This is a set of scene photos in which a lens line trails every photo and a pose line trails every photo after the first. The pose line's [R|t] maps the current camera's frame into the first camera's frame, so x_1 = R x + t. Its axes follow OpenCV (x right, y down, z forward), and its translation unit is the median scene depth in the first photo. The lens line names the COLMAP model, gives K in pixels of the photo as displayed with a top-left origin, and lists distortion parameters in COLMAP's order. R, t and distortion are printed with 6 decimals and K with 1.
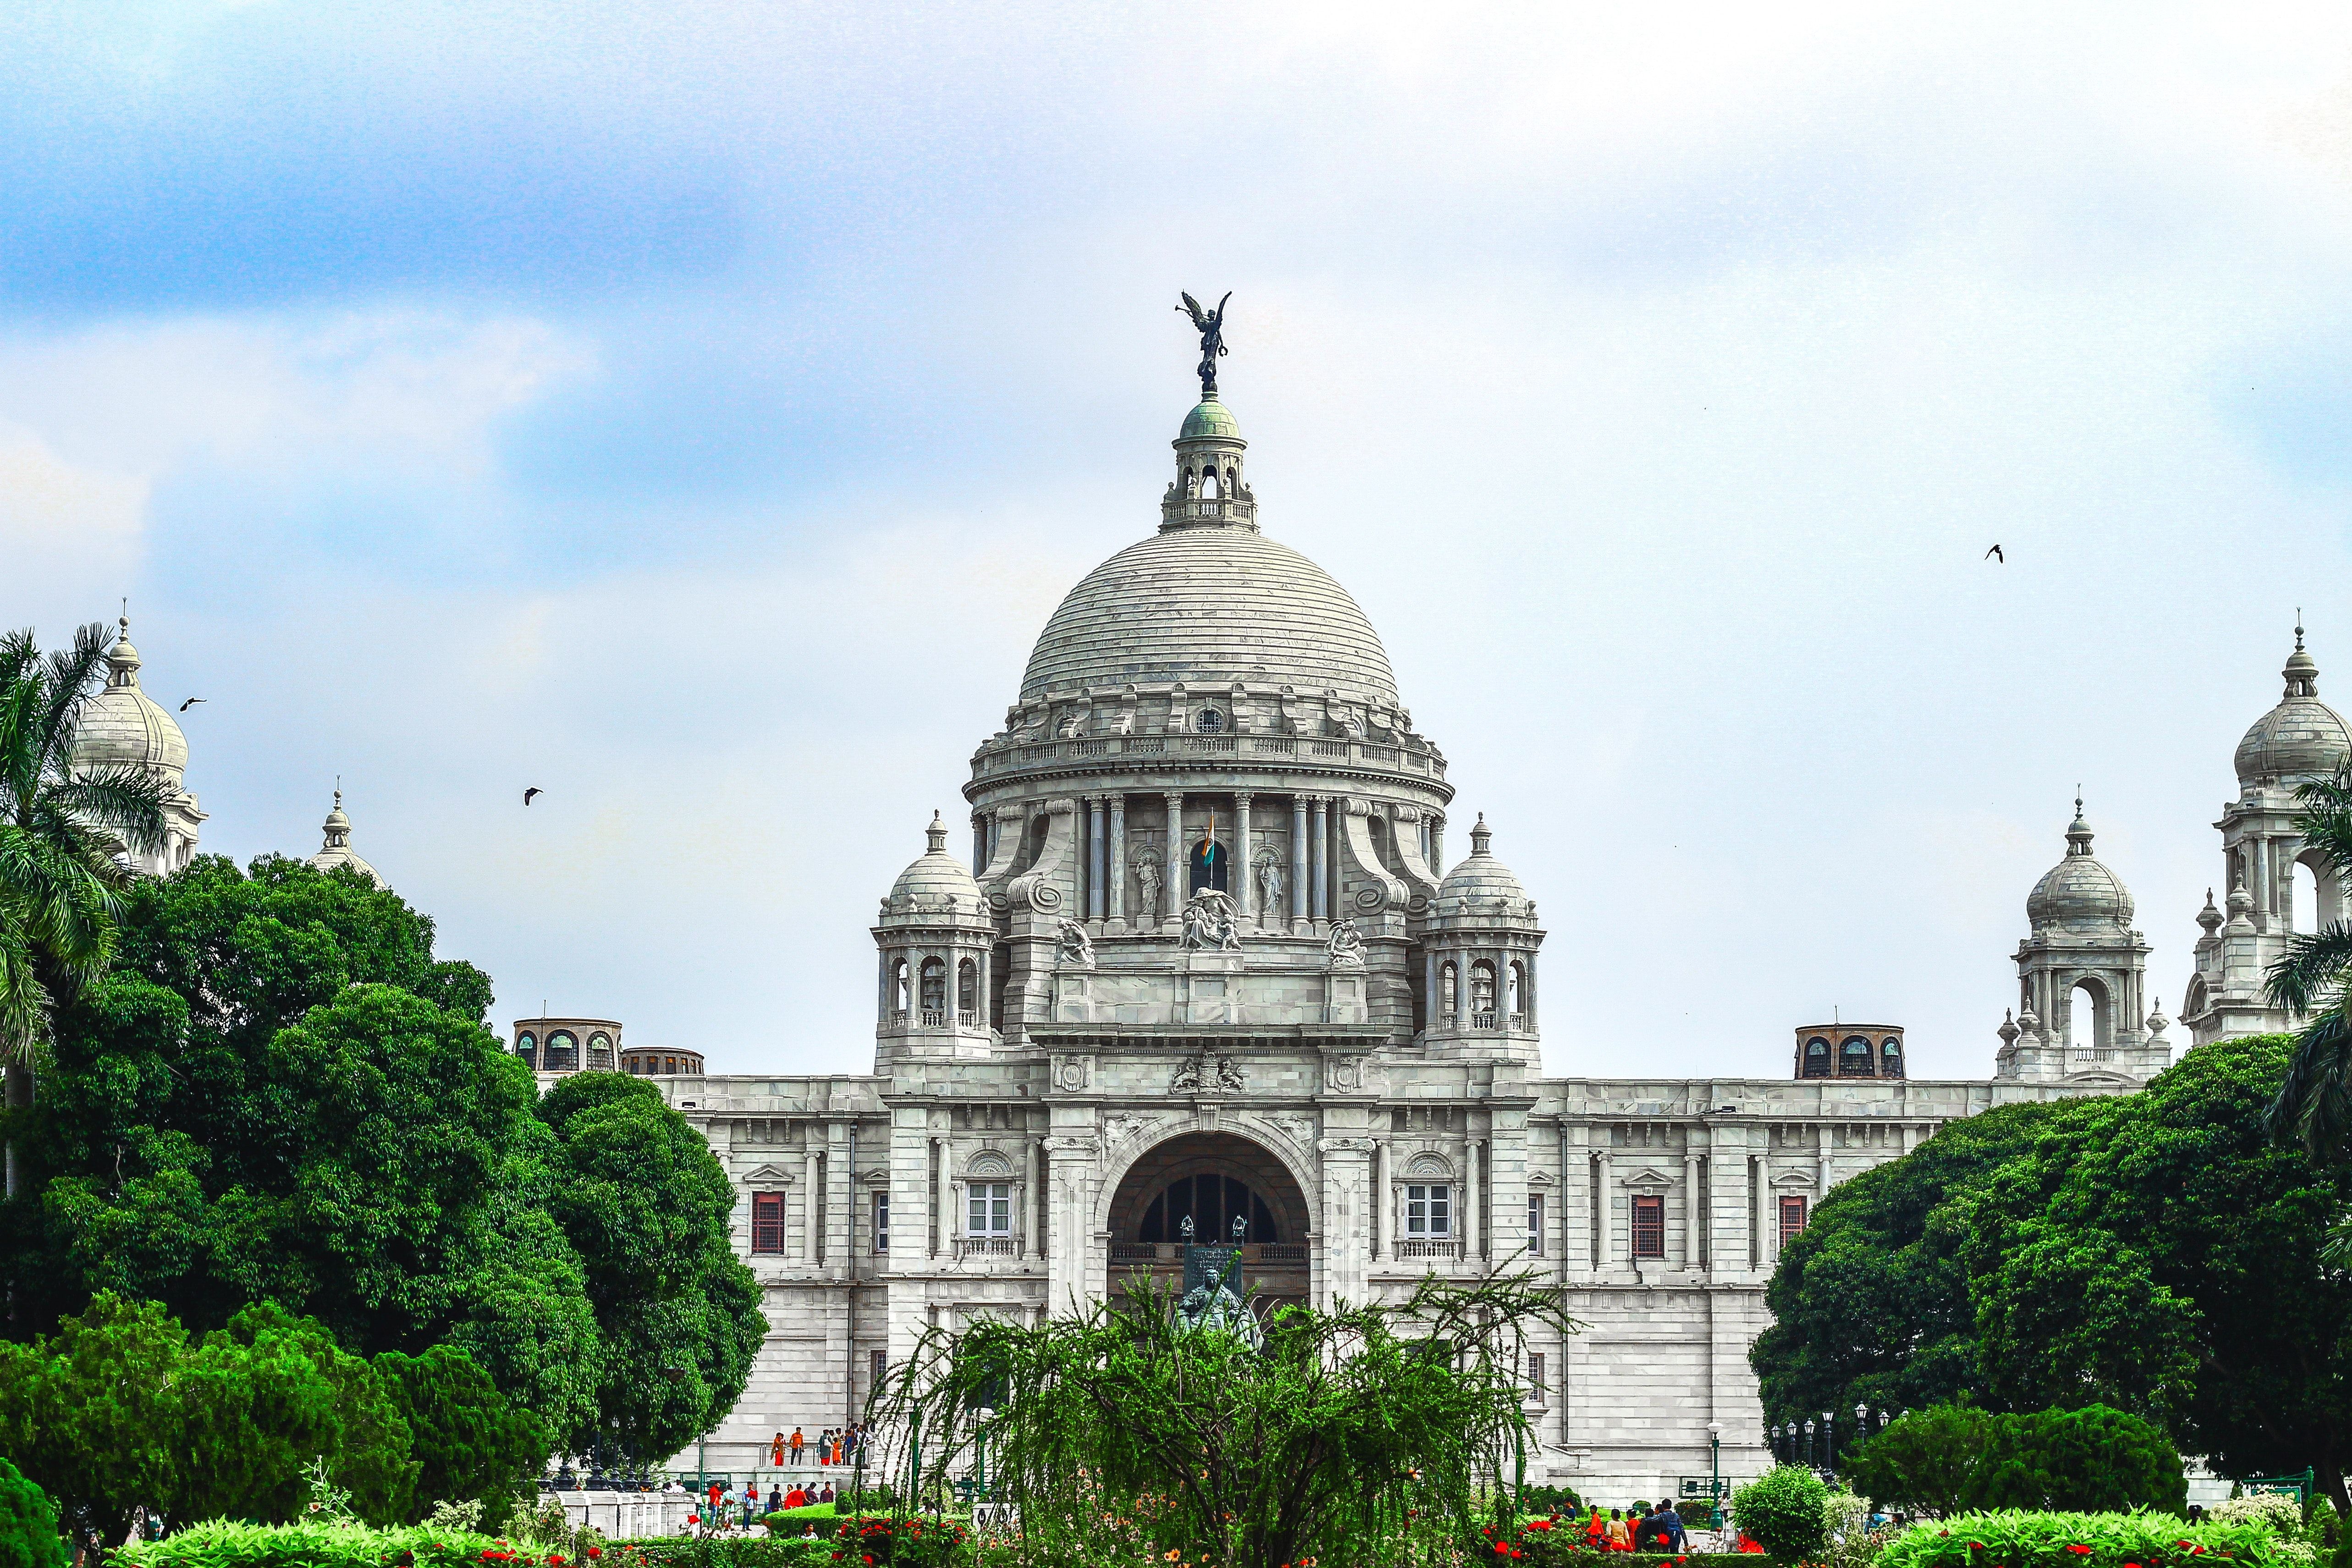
lens RADIAL K [[5519.7, 0, 1176.0], [0, 5519.7, 784.0], [0, 0, 1]] dist [-0.089271, -0.609631]
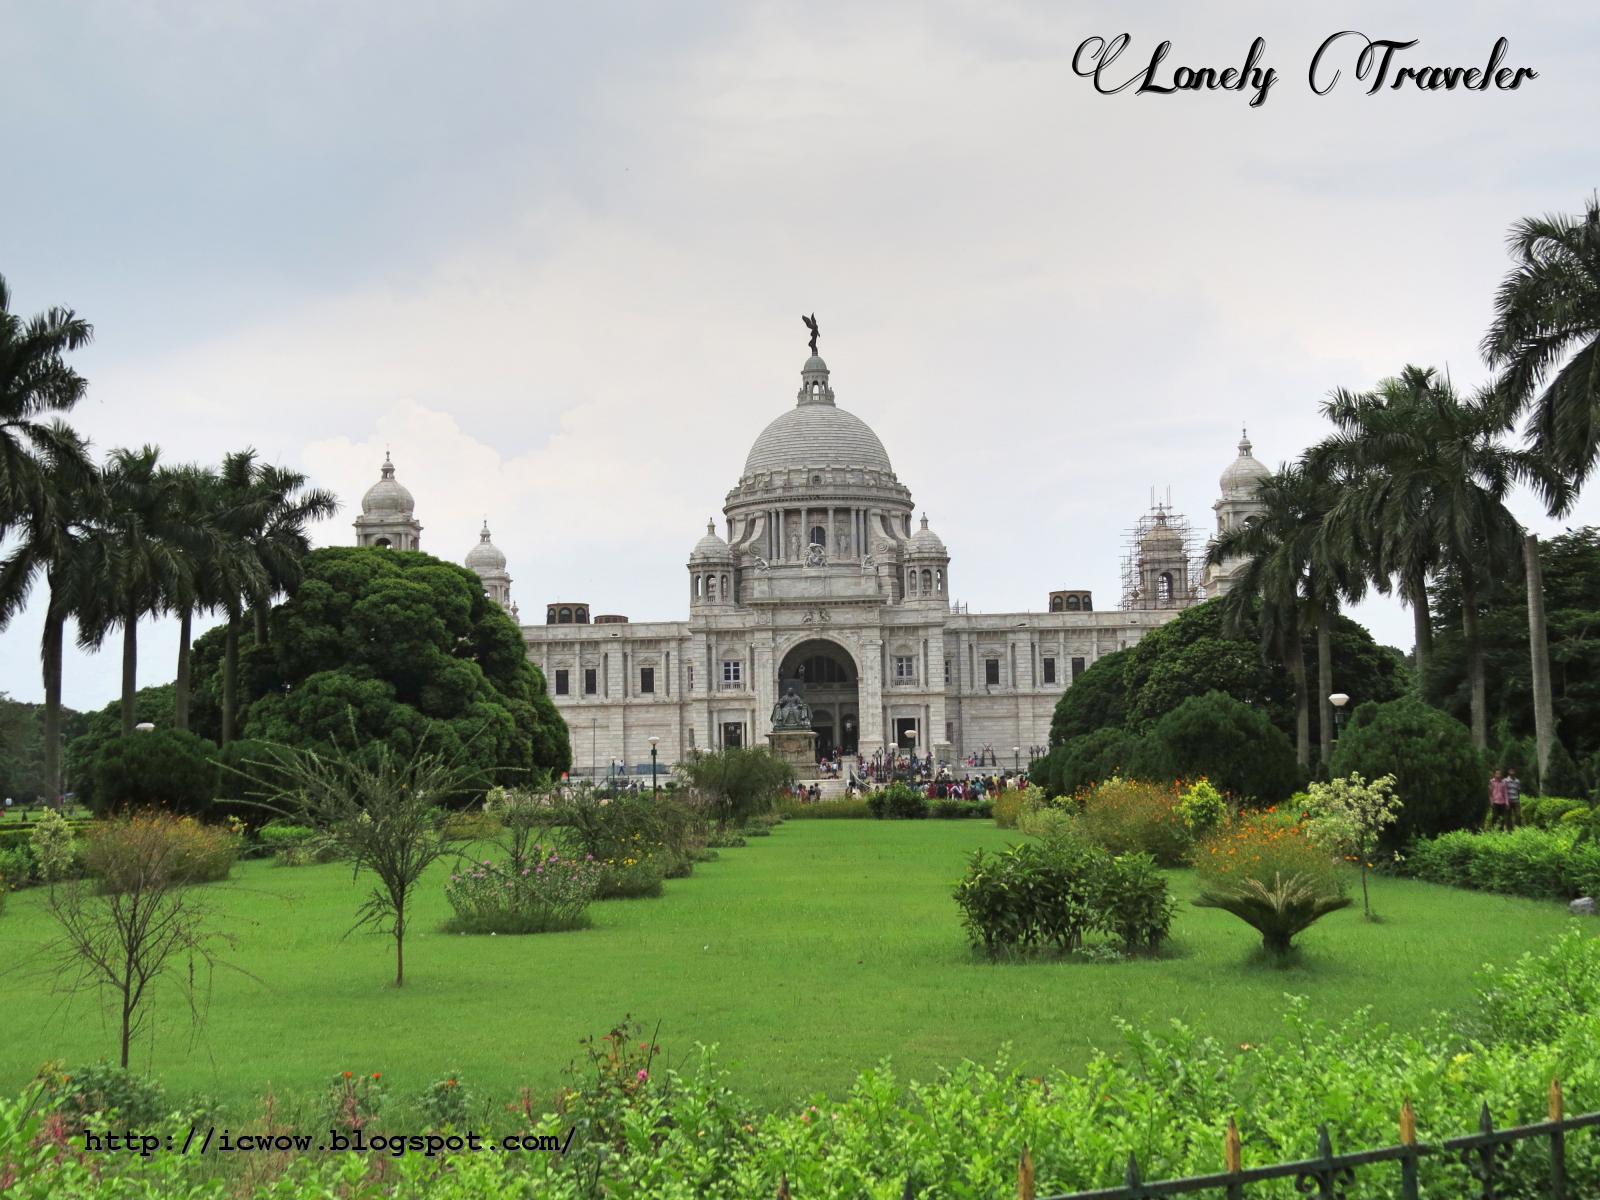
lens RADIAL K [[2038.7, 0, 800.0], [0, 2038.7, 600.0], [0, 0, 1]] dist [-0.097130, -0.002201]
pose [[0.999393, -0.029480, -0.018571, 0.015313], [0.030169, 0.998822, 0.038014, 0.008753], [0.017428, -0.038552, 0.999105, 0.060627]]
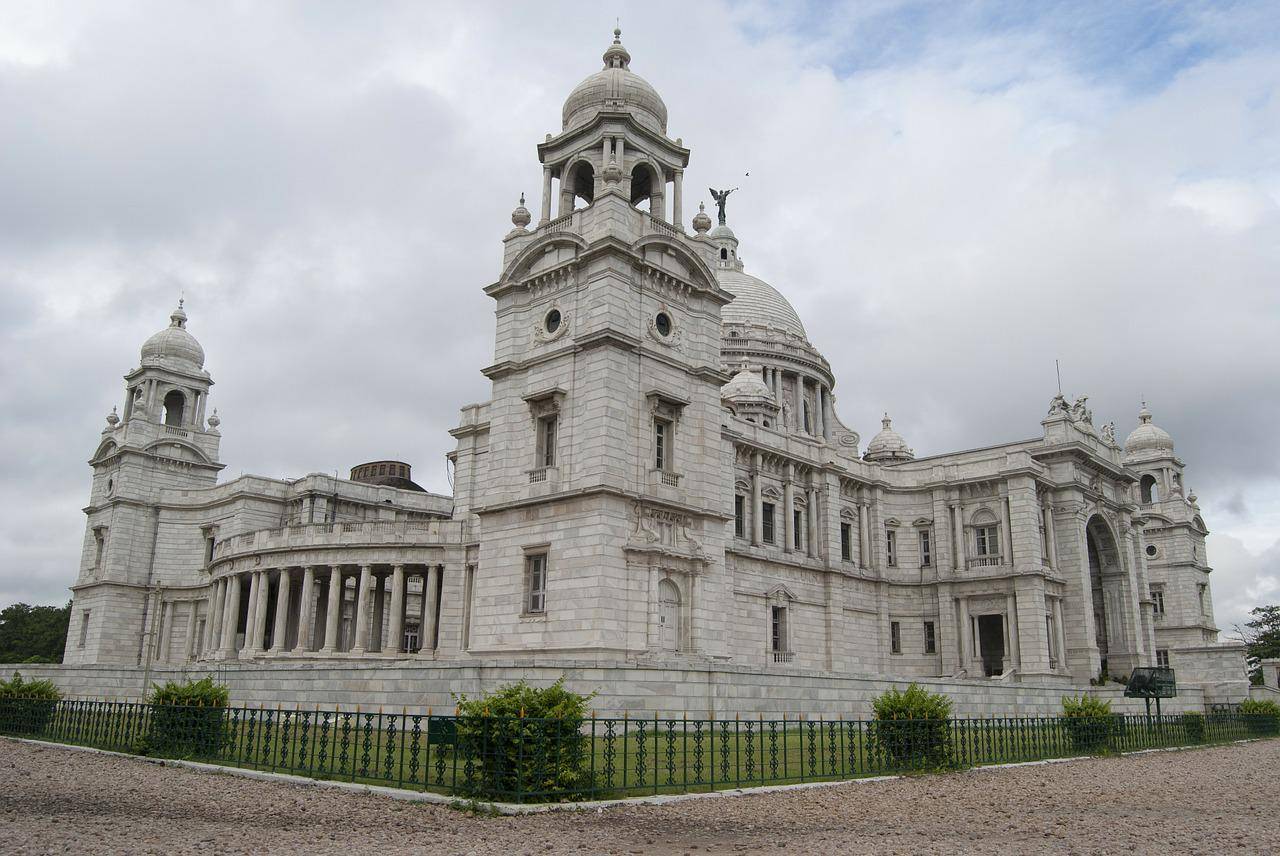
lens RADIAL K [[1011.5, 0, 640.0], [0, 1011.5, 428.0], [0, 0, 1]] dist [-0.099232, 0.001239]
pose [[0.682115, 0.205393, 0.701807, -0.338936], [-0.105149, 0.977319, -0.183826, 0.108976], [-0.723646, 0.051596, 0.688240, 0.837451]]
